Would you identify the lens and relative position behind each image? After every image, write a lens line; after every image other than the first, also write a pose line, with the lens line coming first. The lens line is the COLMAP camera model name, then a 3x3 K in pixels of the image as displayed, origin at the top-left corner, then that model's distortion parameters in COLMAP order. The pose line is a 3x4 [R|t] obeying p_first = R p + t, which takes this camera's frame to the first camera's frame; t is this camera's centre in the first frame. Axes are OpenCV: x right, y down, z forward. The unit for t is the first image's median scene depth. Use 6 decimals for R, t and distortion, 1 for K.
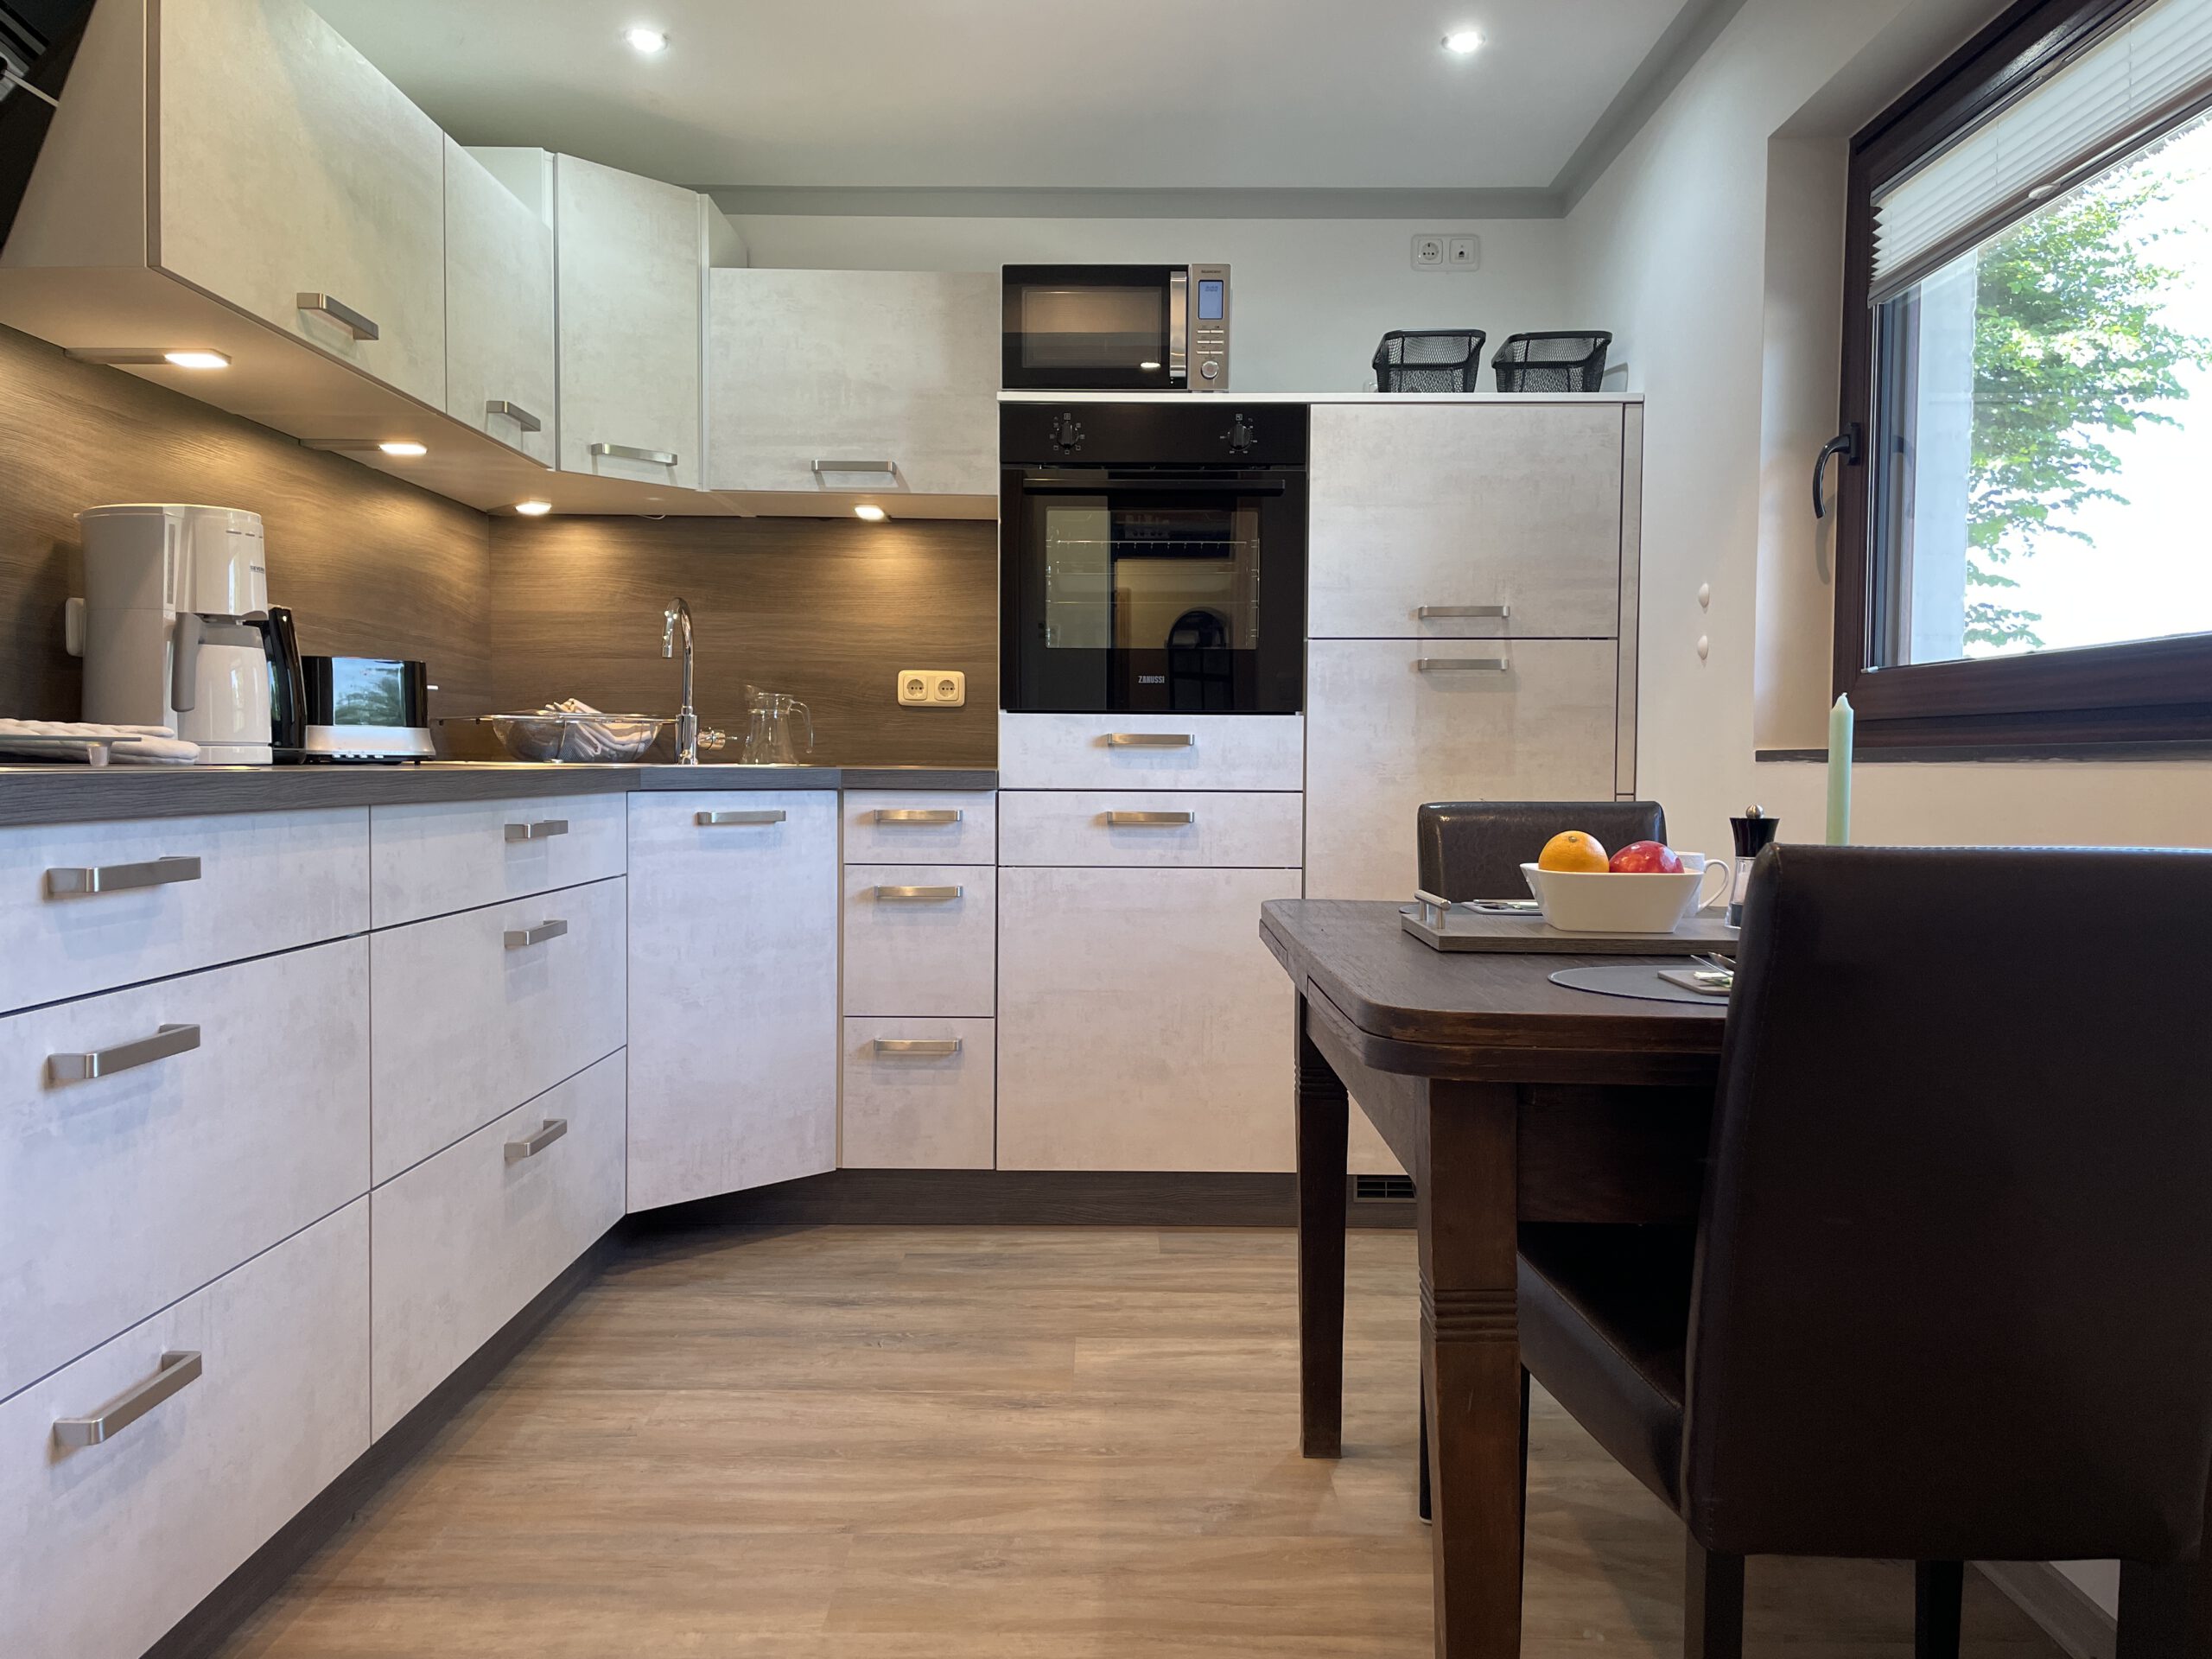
lens RADIAL K [[1673.8, 0, 1107.4], [0, 1673.8, 820.3], [0, 0, 1]] dist [0.074704, -0.098467]
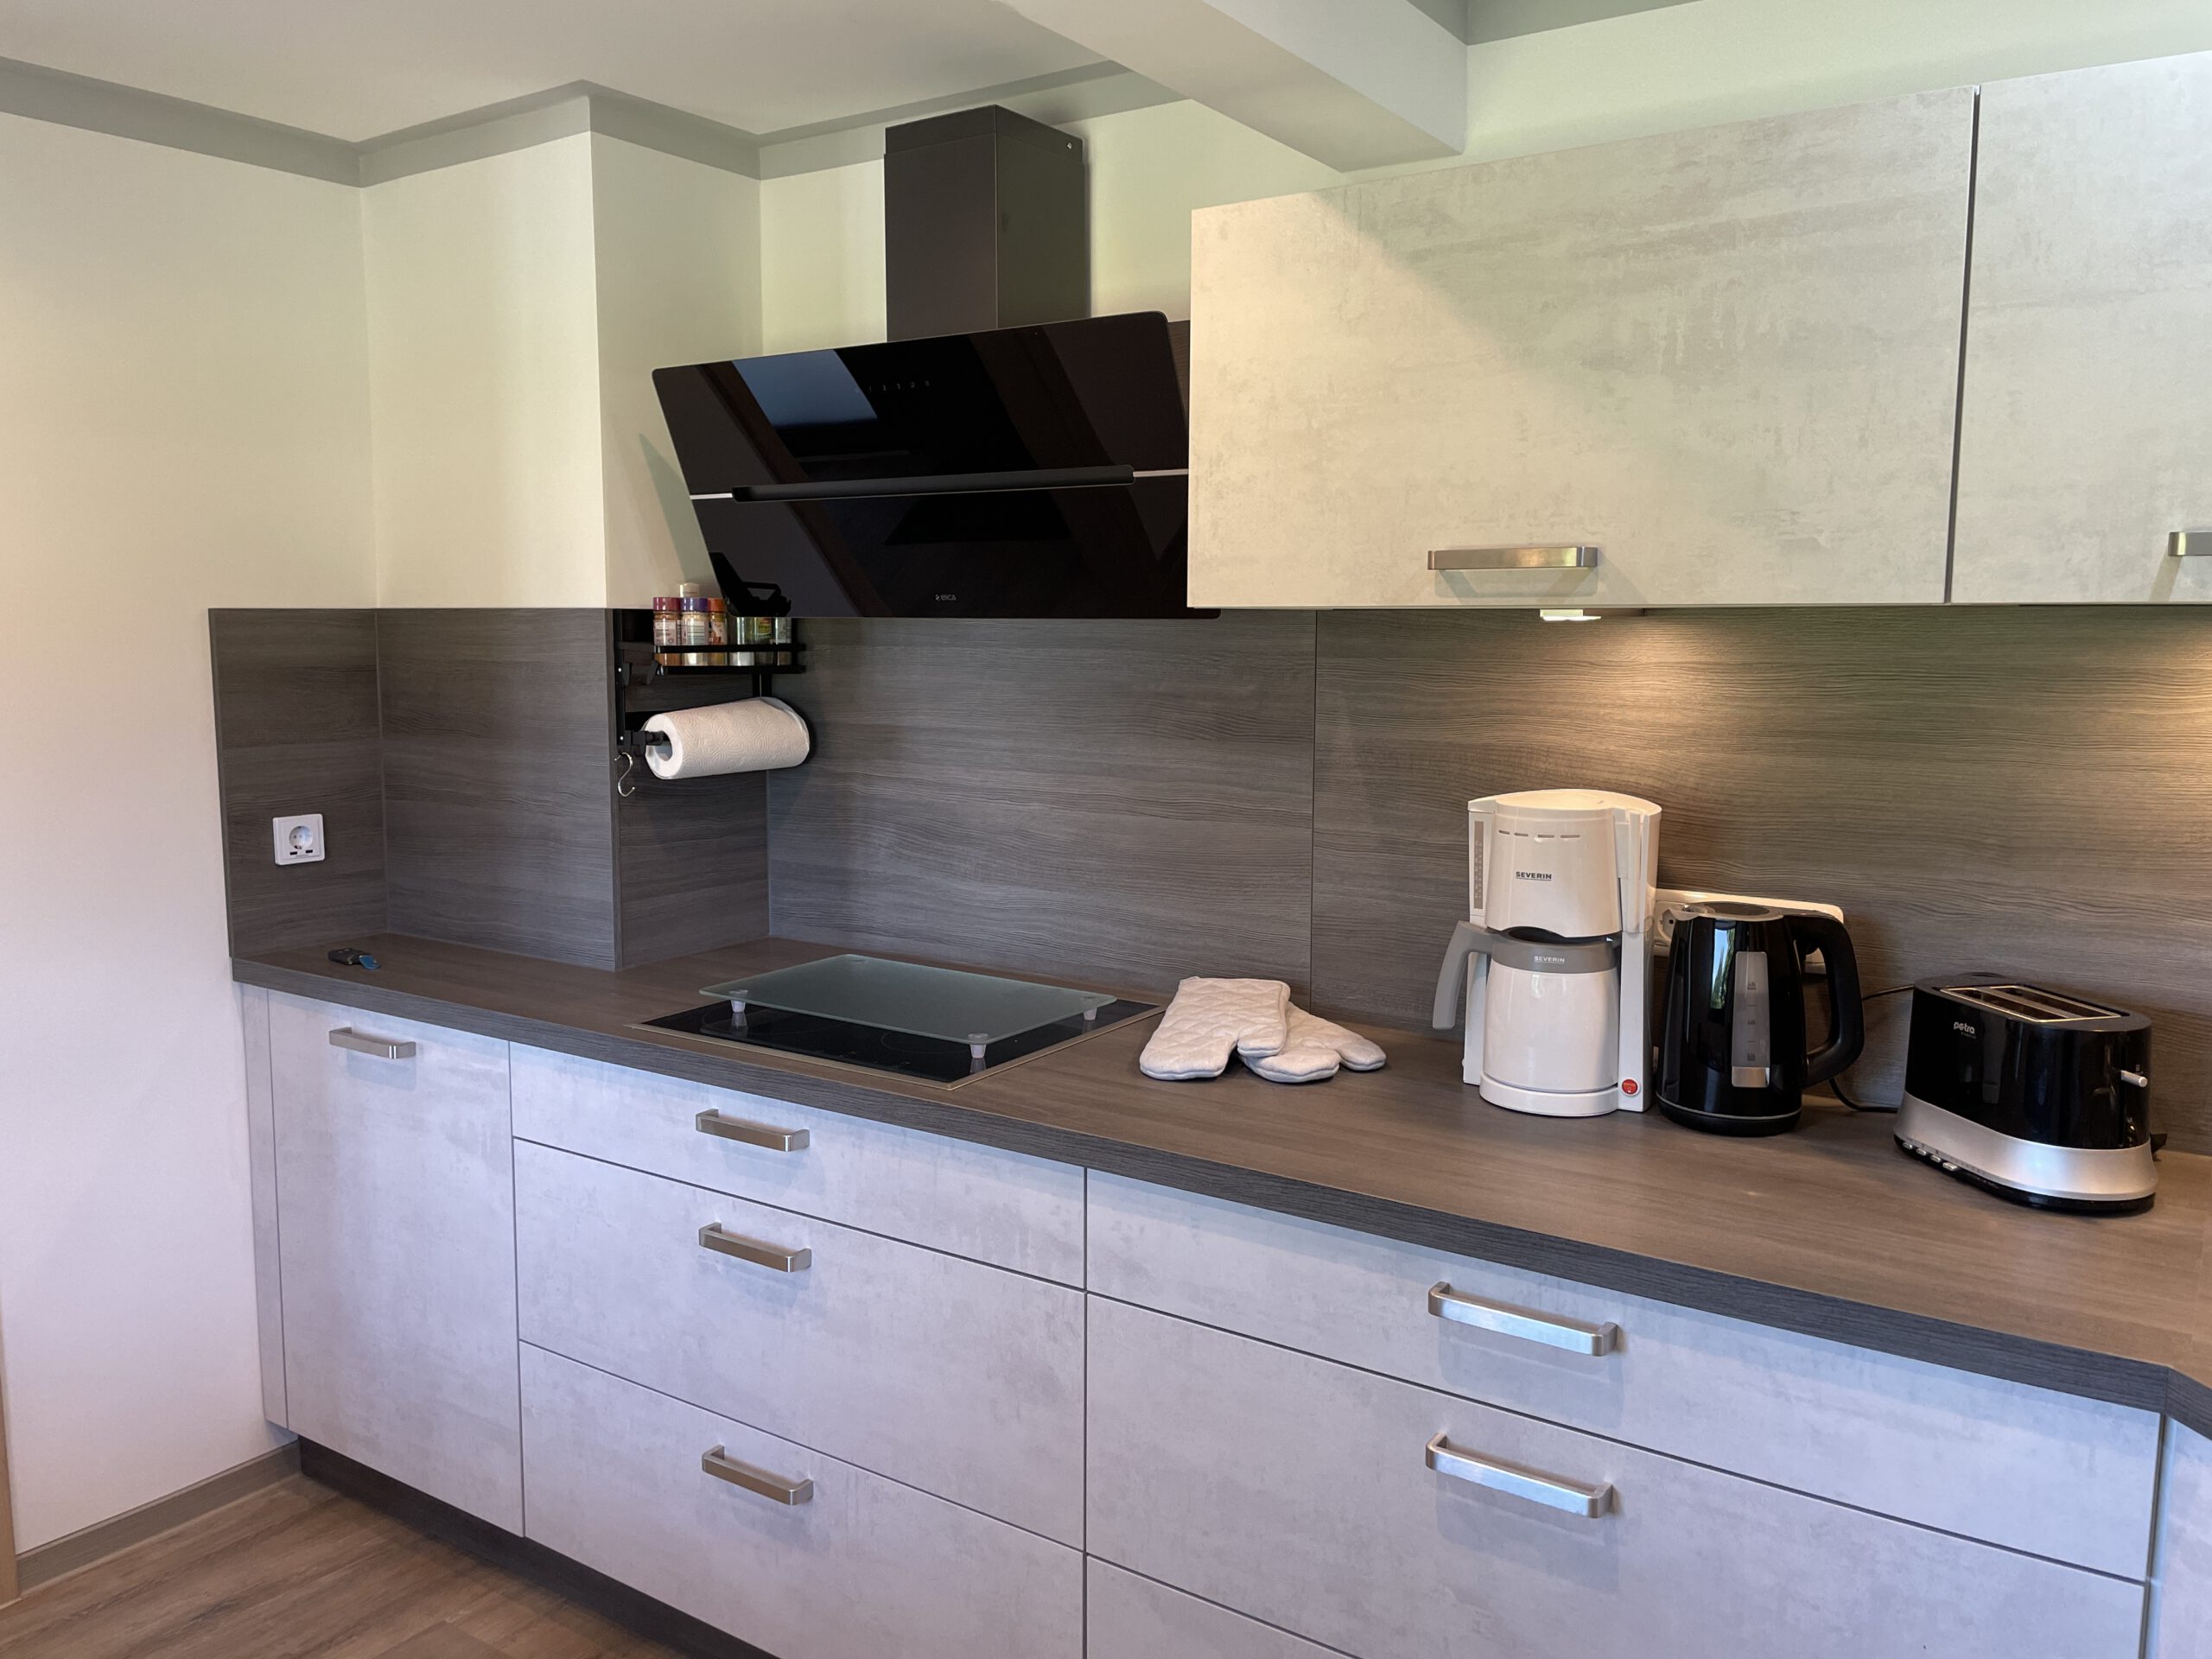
lens RADIAL K [[1673.8, 0, 1108.8], [0, 1673.8, 808.6], [0, 0, 1]] dist [0.074704, -0.098467]
pose [[-0.555457, 0.084738, -0.827217, 0.191981], [-0.033514, 0.991705, 0.124092, -0.194005], [0.830870, 0.096651, -0.548009, 0.902193]]
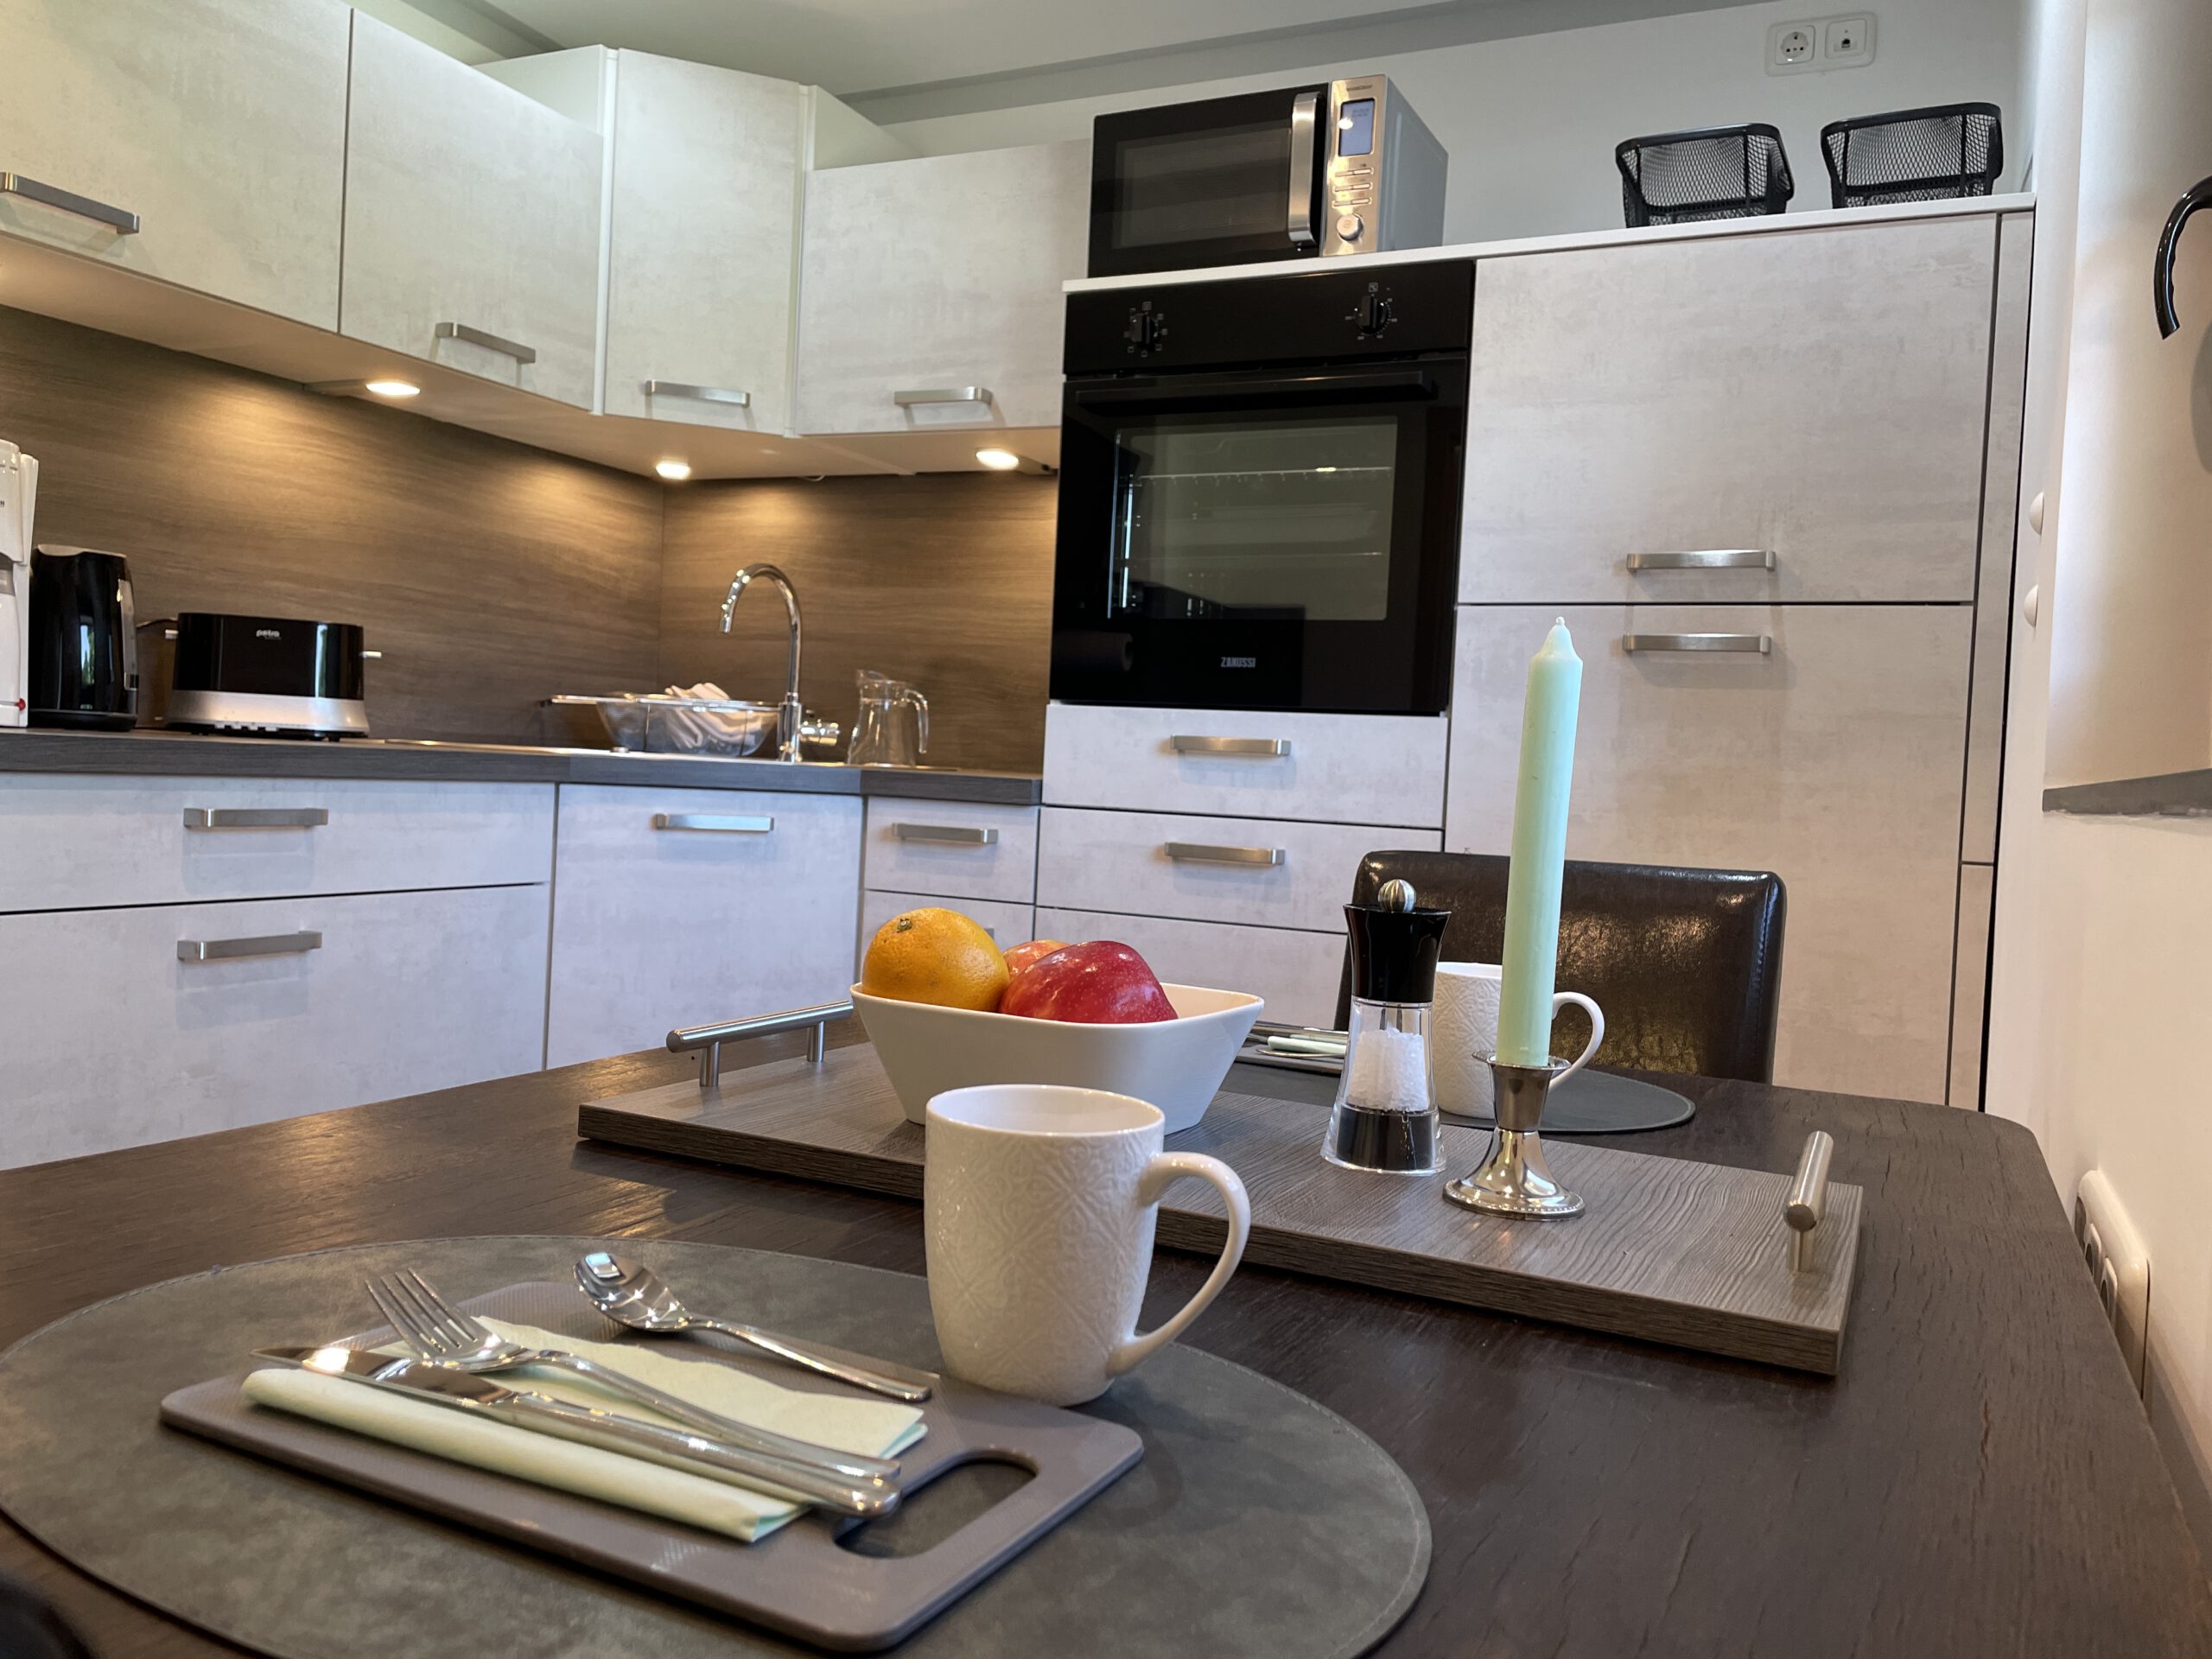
lens RADIAL K [[1673.8, 0, 1095.2], [0, 1673.8, 809.5], [0, 0, 1]] dist [0.074704, -0.098467]
pose [[0.906599, 0.048472, -0.419200, 0.275776], [-0.057749, 0.998286, -0.009460, -0.010638], [0.418023, 0.032785, 0.907845, 0.322406]]
